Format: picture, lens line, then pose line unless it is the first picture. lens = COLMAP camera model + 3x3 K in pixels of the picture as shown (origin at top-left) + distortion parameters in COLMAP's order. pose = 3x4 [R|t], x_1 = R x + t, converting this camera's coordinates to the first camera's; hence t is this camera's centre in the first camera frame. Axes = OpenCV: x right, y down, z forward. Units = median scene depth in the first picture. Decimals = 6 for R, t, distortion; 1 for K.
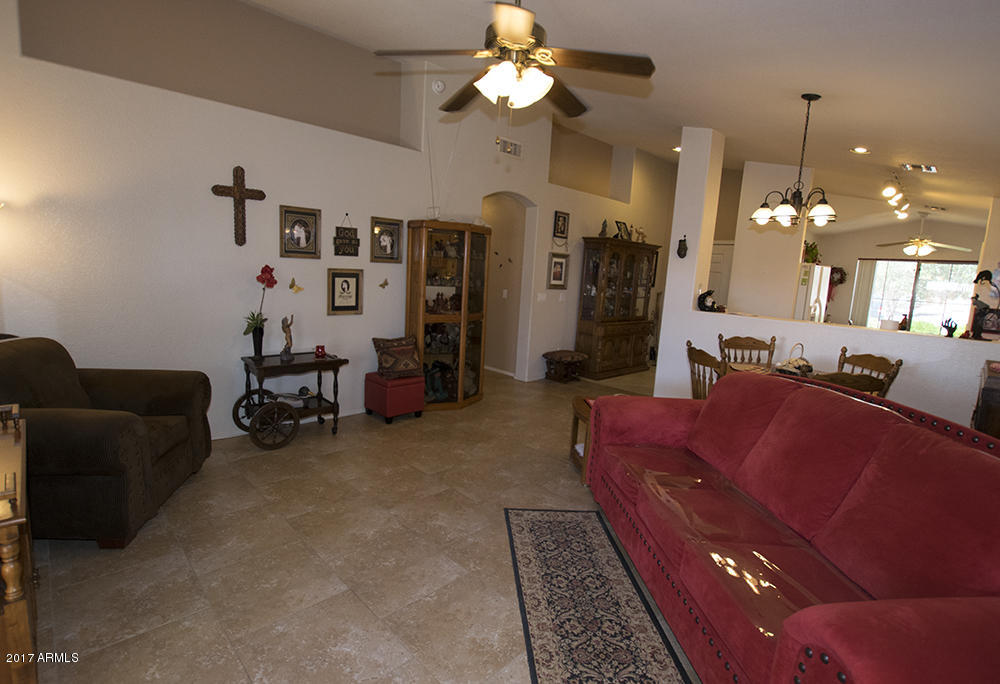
lens RADIAL K [[466.8, 0, 505.1], [0, 466.8, 340.5], [0, 0, 1]] dist [-0.011853, -0.000365]
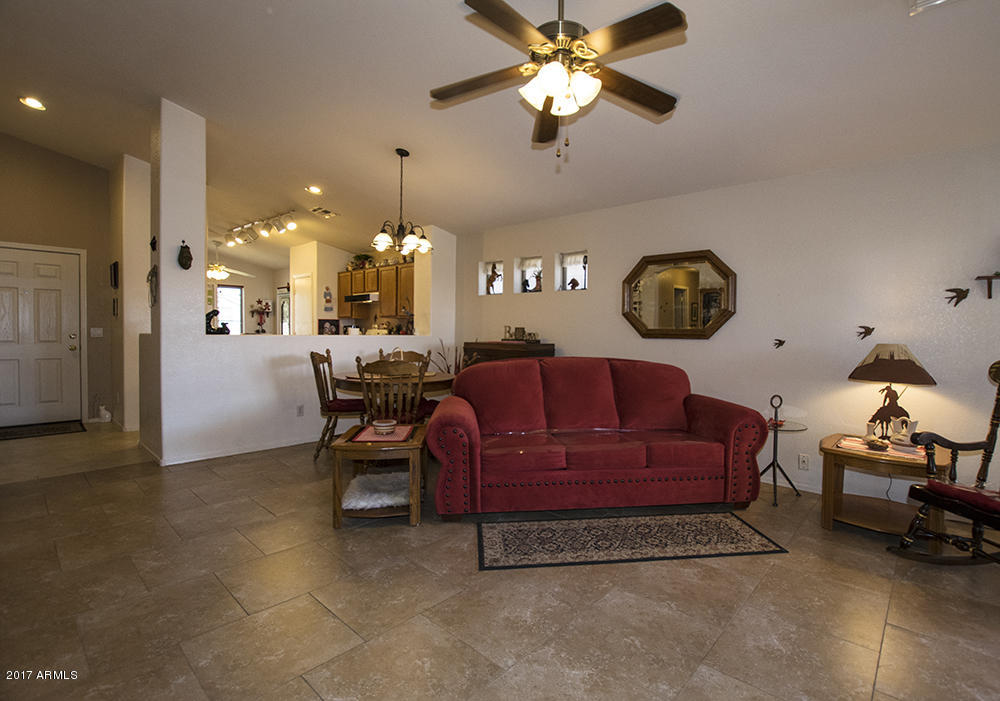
lens RADIAL K [[472.3, 0, 507.8], [0, 472.3, 342.0], [0, 0, 1]] dist [-0.004911, -0.000426]
pose [[-0.029745, -0.079562, 0.996386, -0.725708], [0.133094, 0.987636, 0.082837, -0.084039], [-0.990657, 0.135077, -0.018788, 0.843086]]
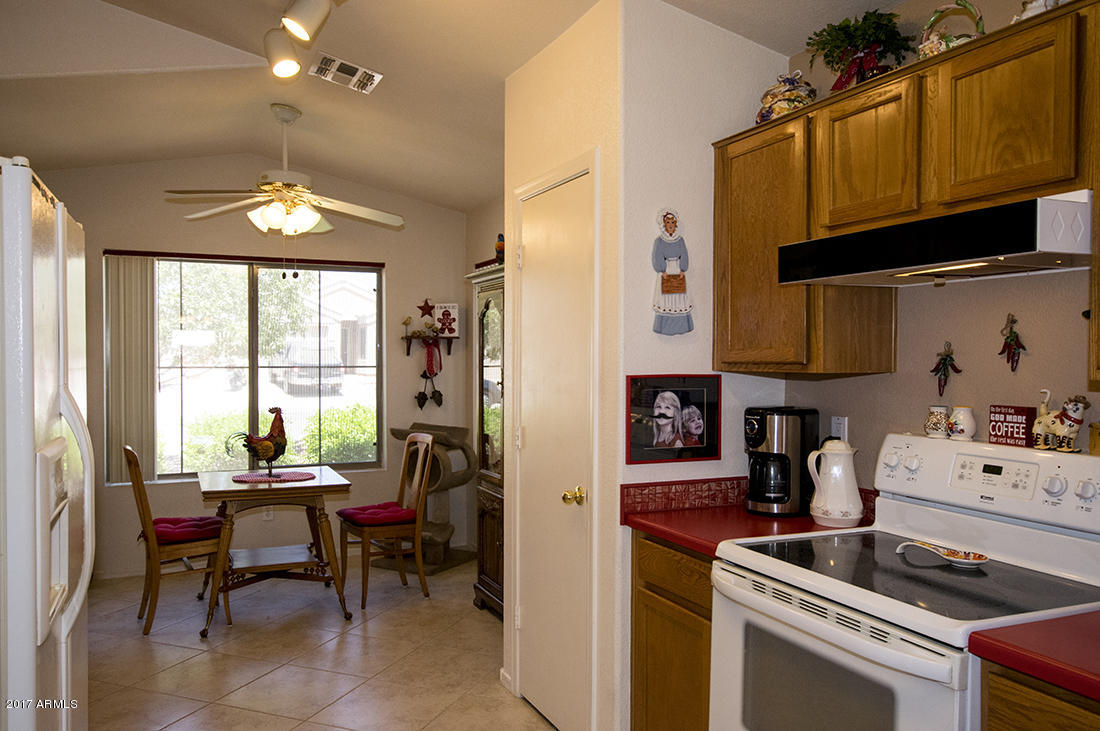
lens RADIAL K [[836.8, 0, 547.9], [0, 836.8, 367.8], [0, 0, 1]] dist [0.005547, 0.001780]
pose [[0.358208, -0.064327, 0.931423, 0.968407], [0.153049, 0.988174, 0.009387, -0.160165], [-0.921012, 0.139191, 0.363817, 1.535530]]
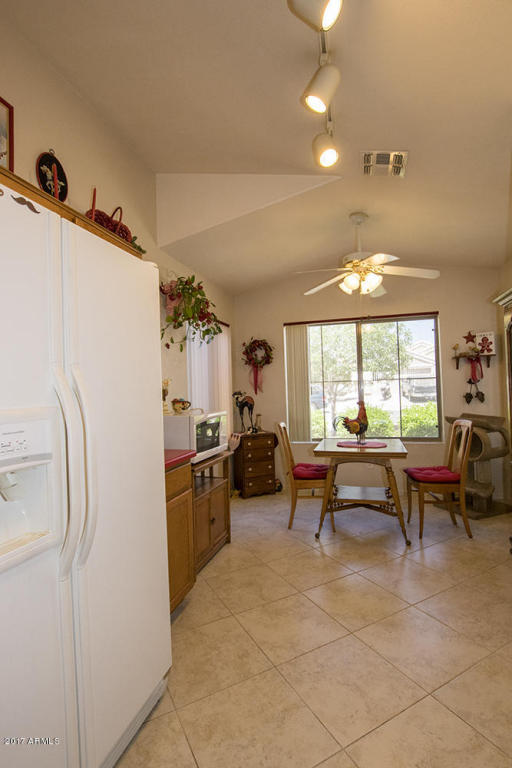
lens RADIAL K [[380.4, 0, 253.8], [0, 380.4, 384.2], [0, 0, 1]] dist [-0.021410, -0.000441]
pose [[0.873319, -0.074074, 0.481484, 1.398524], [0.148119, 0.981954, -0.117591, -0.114457], [-0.464085, 0.174011, 0.868531, 1.723121]]
